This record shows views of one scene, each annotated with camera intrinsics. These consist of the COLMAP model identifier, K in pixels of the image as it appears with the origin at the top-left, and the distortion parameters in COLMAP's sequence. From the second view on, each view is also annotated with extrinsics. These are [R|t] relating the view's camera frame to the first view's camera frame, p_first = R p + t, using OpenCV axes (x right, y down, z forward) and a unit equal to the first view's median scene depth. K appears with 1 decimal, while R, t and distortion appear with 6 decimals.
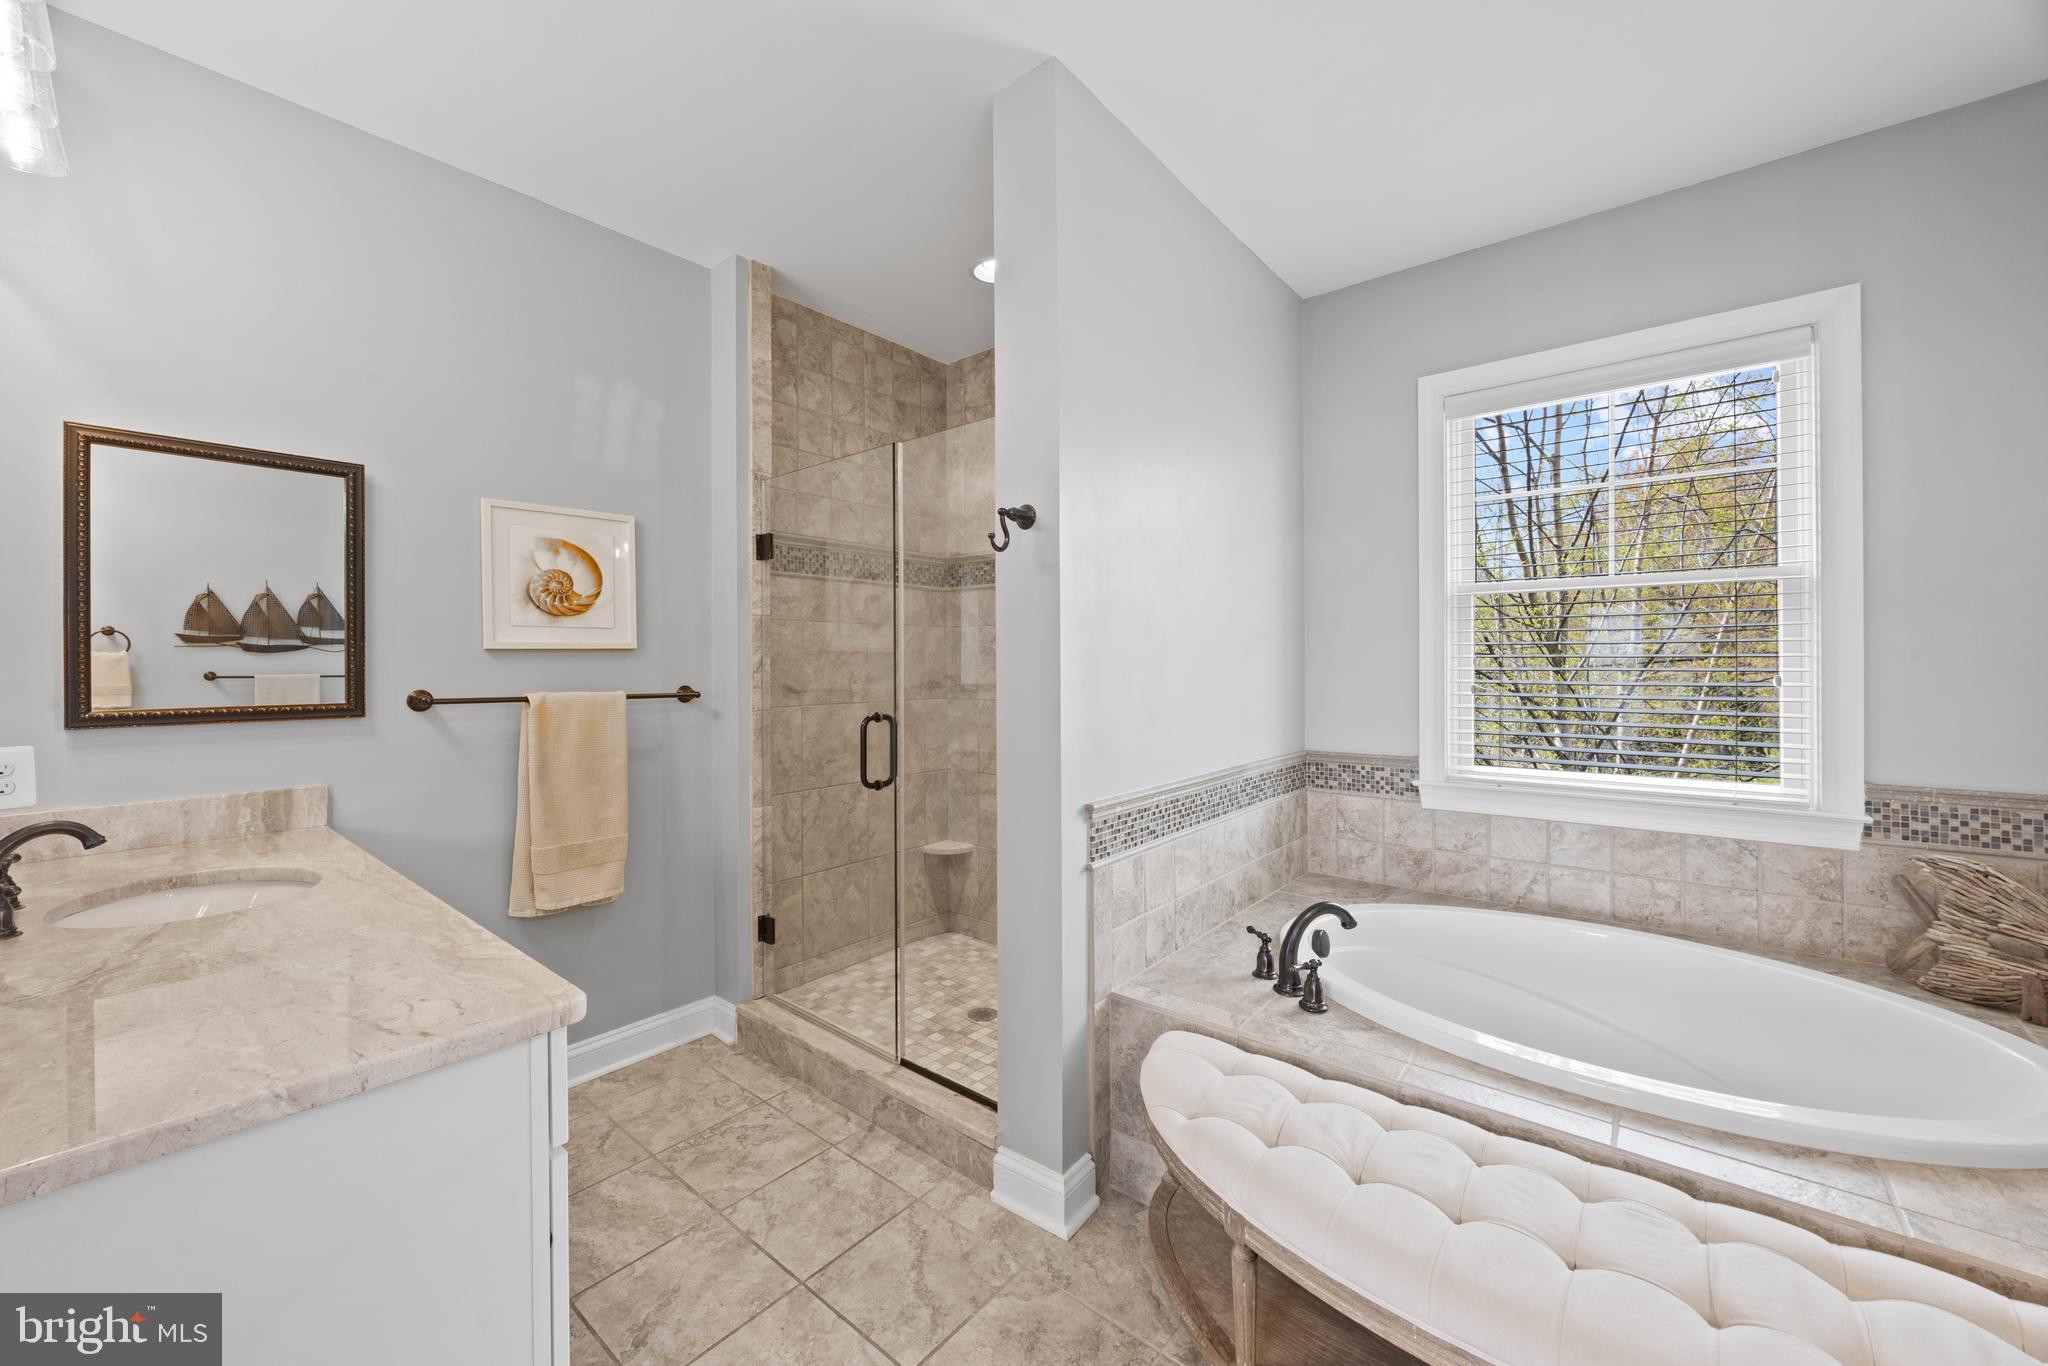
lens RADIAL K [[783.4, 0, 1020.6], [0, 783.4, 660.8], [0, 0, 1]] dist [-0.015743, -0.000031]
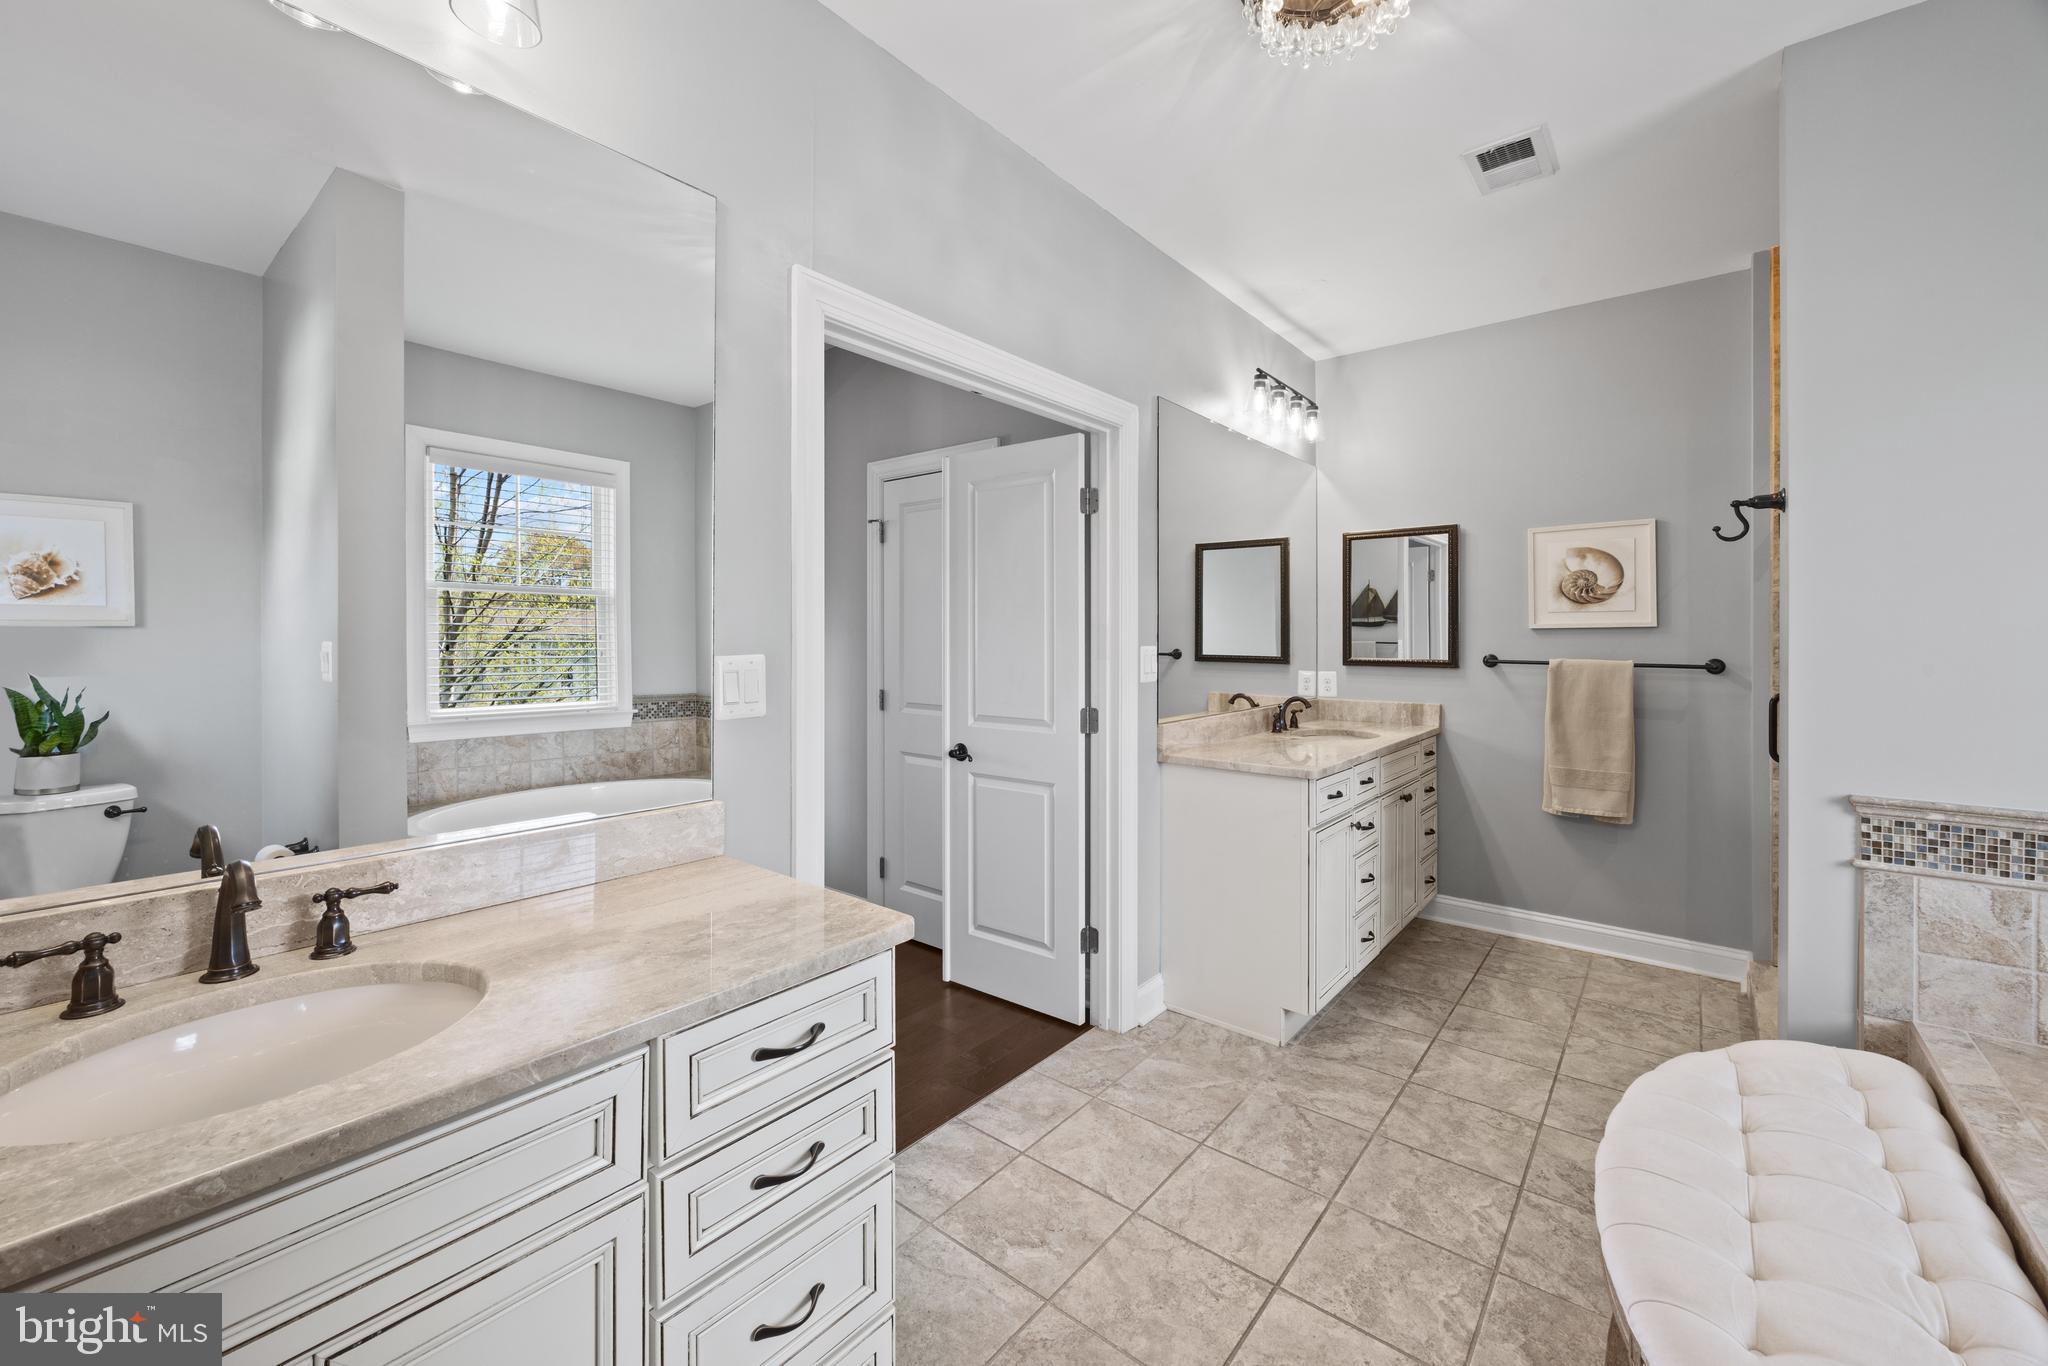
lens RADIAL K [[798.6, 0, 1027.9], [0, 798.6, 643.4], [0, 0, 1]] dist [-0.001091, -0.000019]
pose [[0.013910, 0.014093, -0.999804, 0.829048], [0.005139, 0.999886, 0.014165, -0.013415], [0.999890, -0.005335, 0.013836, 0.002900]]
